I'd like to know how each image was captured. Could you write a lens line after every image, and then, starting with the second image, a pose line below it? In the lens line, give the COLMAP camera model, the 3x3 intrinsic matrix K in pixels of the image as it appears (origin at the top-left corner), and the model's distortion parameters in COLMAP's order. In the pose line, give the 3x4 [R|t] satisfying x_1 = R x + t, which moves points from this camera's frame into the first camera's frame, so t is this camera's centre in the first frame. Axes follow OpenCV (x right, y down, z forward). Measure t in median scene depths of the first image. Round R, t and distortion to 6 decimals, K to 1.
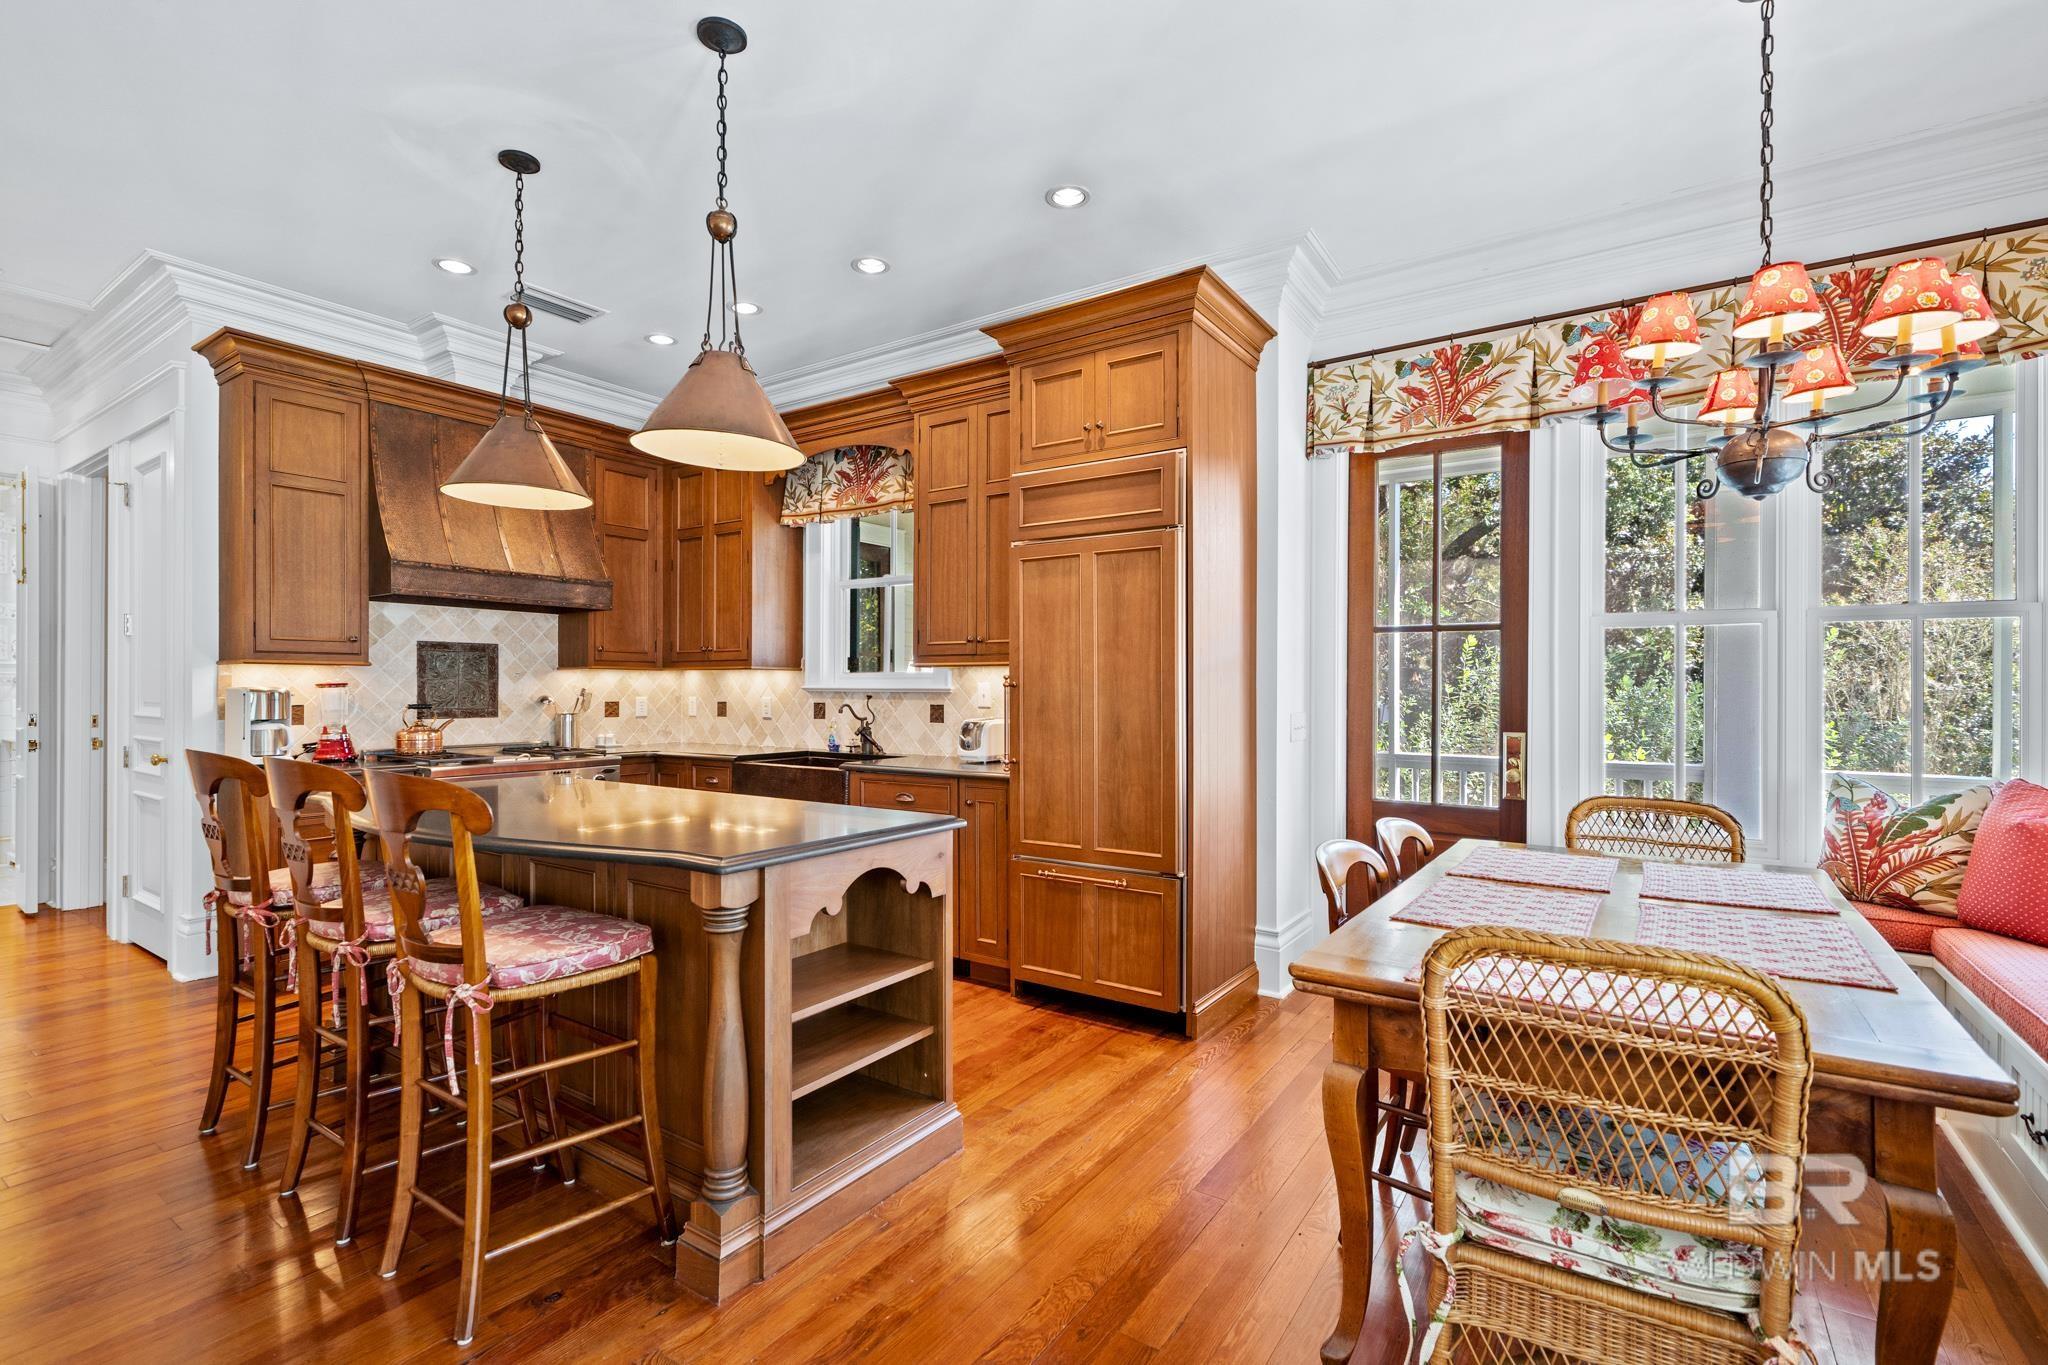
lens RADIAL K [[918.3, 0, 1006.4], [0, 918.3, 688.6], [0, 0, 1]] dist [0.001095, 0.000008]
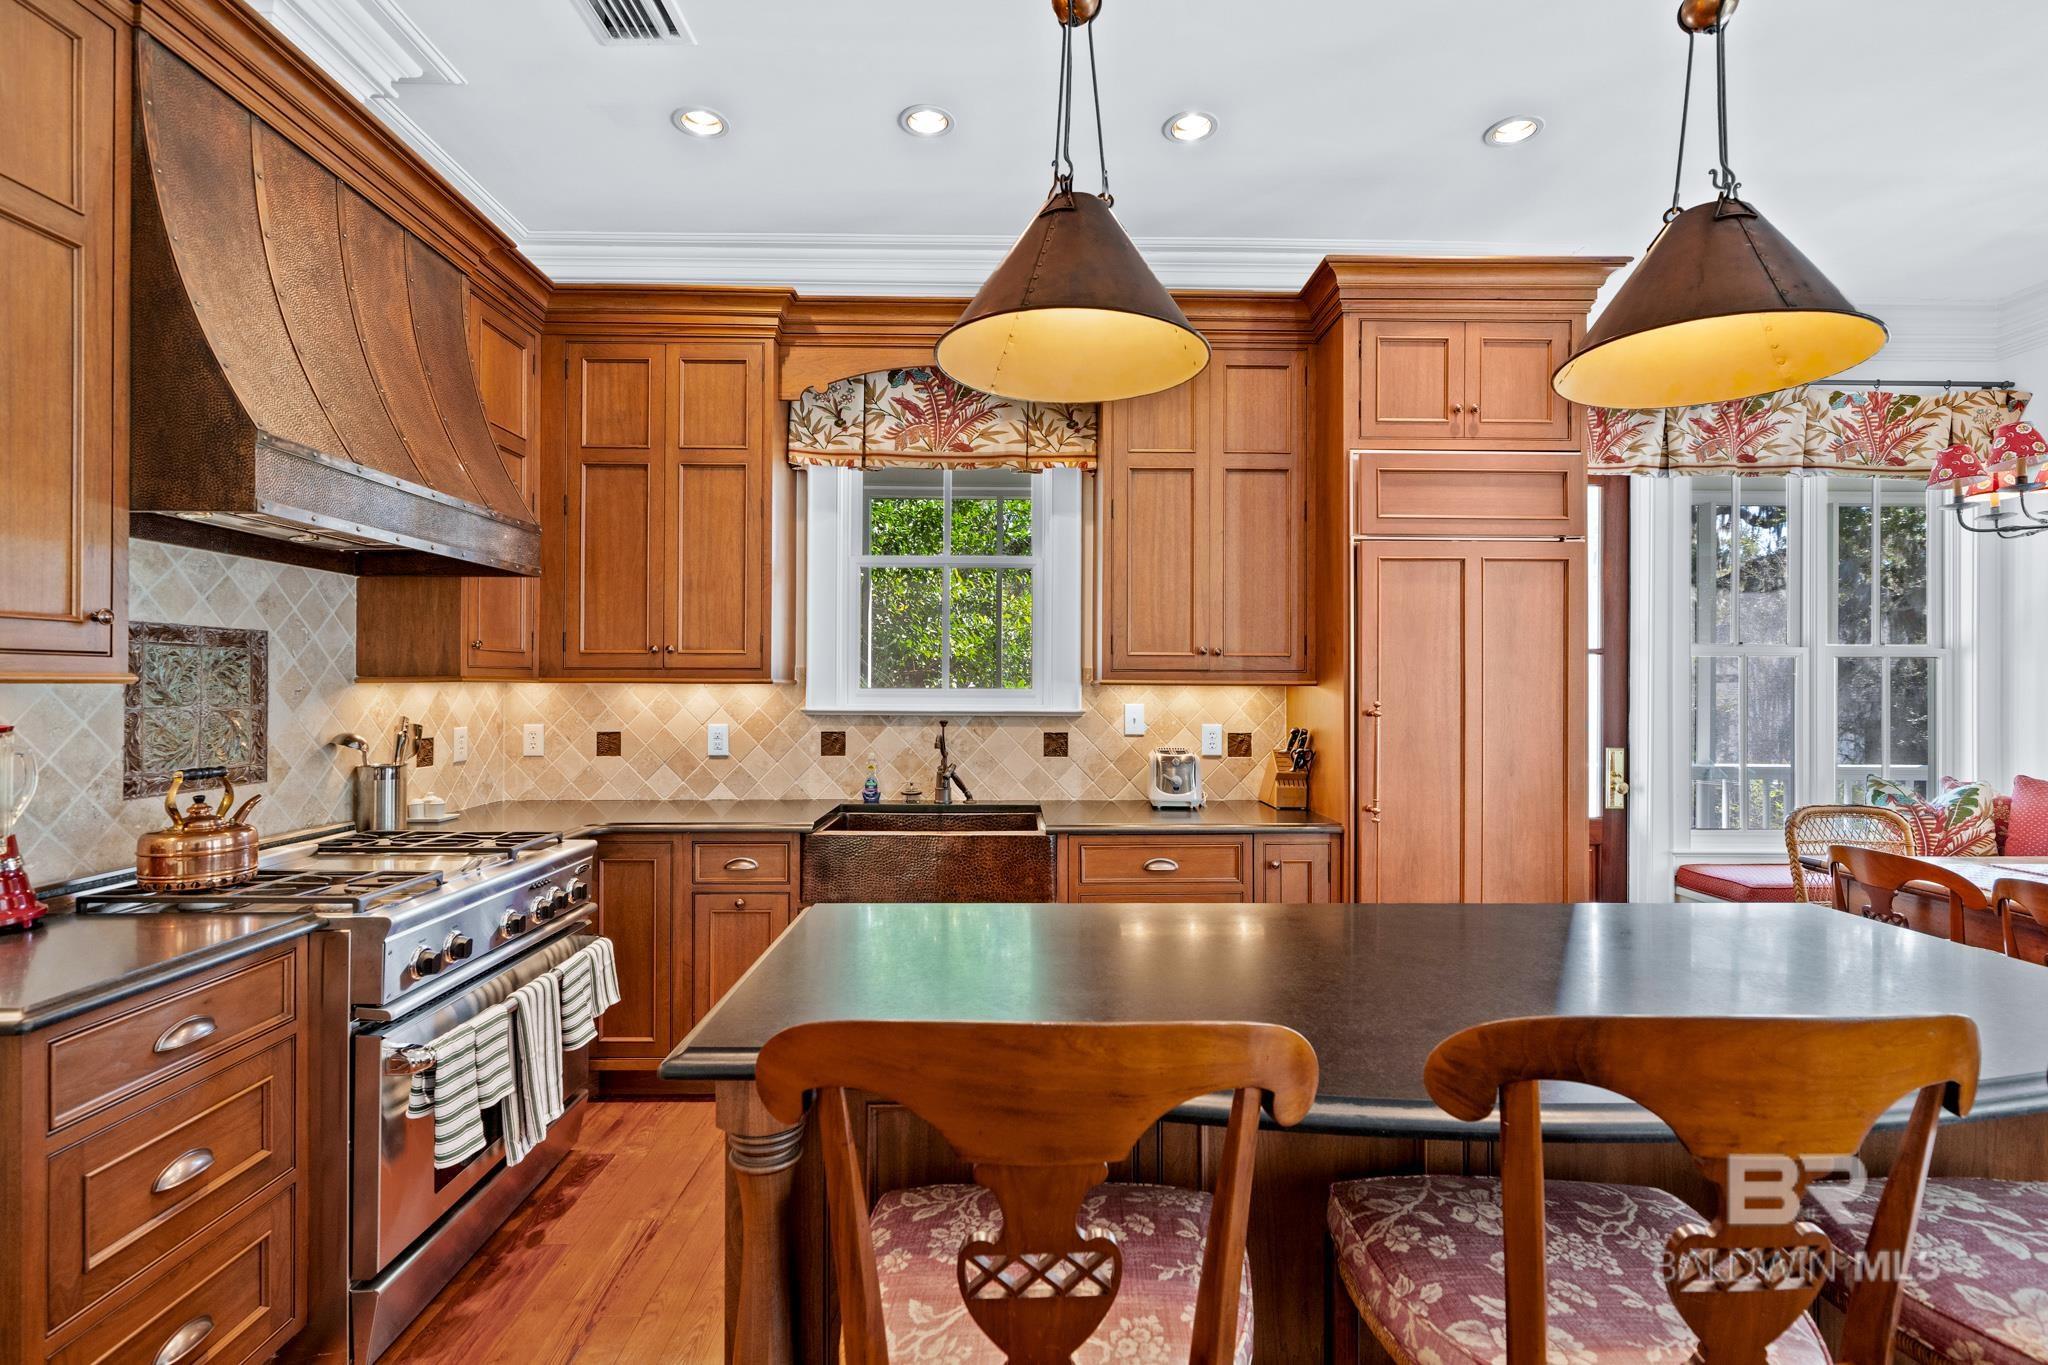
lens RADIAL K [[918.3, 0, 1020.9], [0, 918.3, 682.1], [0, 0, 1]] dist [0.001095, 0.000008]
pose [[0.819178, 0.003731, 0.573527, -0.501437], [-0.000827, 0.999985, -0.005324, -0.018859], [-0.573538, 0.003887, 0.819170, 0.375369]]
